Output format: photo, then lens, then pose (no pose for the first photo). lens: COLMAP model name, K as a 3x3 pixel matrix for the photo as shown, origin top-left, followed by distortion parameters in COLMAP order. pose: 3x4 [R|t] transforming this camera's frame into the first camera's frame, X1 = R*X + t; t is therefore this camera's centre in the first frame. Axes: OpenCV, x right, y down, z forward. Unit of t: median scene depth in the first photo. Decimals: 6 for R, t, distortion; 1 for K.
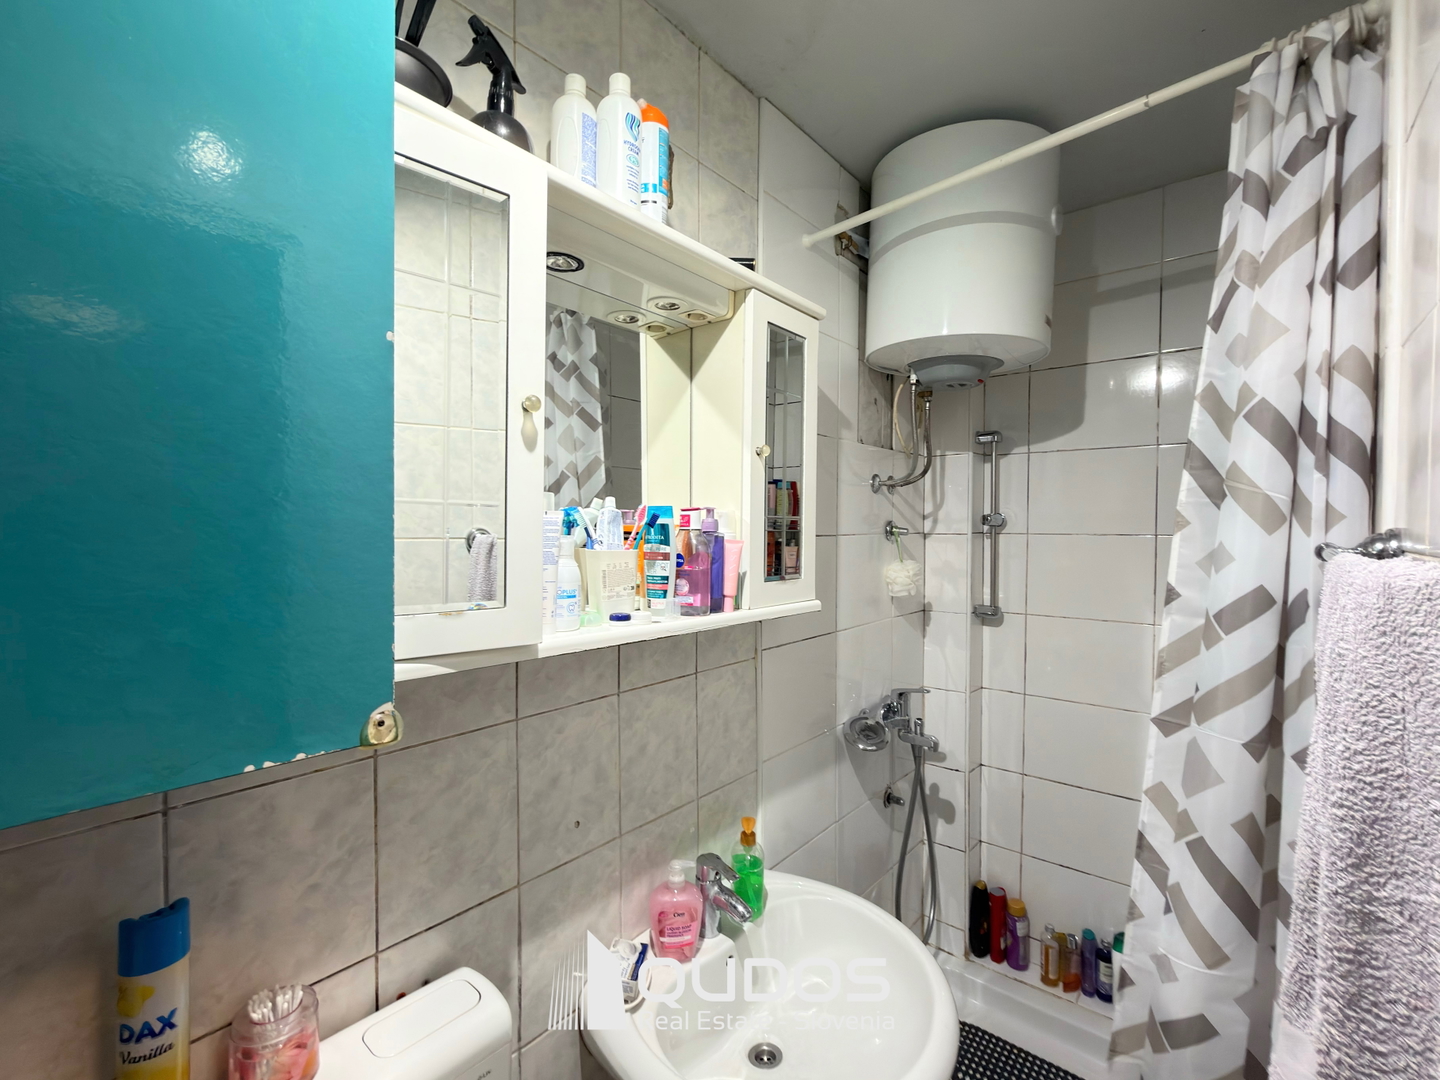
lens RADIAL K [[658.5, 0, 720.0], [0, 658.5, 540.0], [0, 0, 1]] dist [-0.009470, 0.007538]
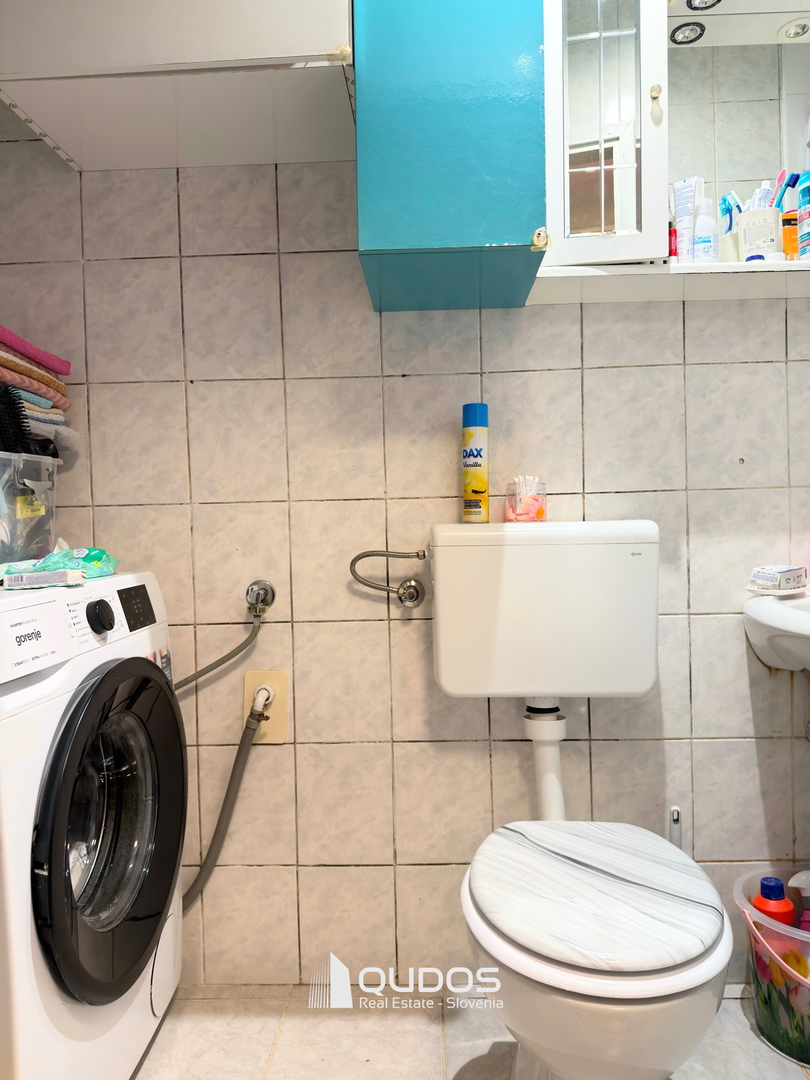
lens RADIAL K [[765.6, 0, 405.0], [0, 765.6, 540.0], [0, 0, 1]] dist [0.105313, -0.150184]
pose [[0.627007, 0.000556, -0.779013, 0.623201], [0.009377, 0.999922, 0.008260, 0.668606], [0.778957, -0.012484, 0.626953, -0.489177]]
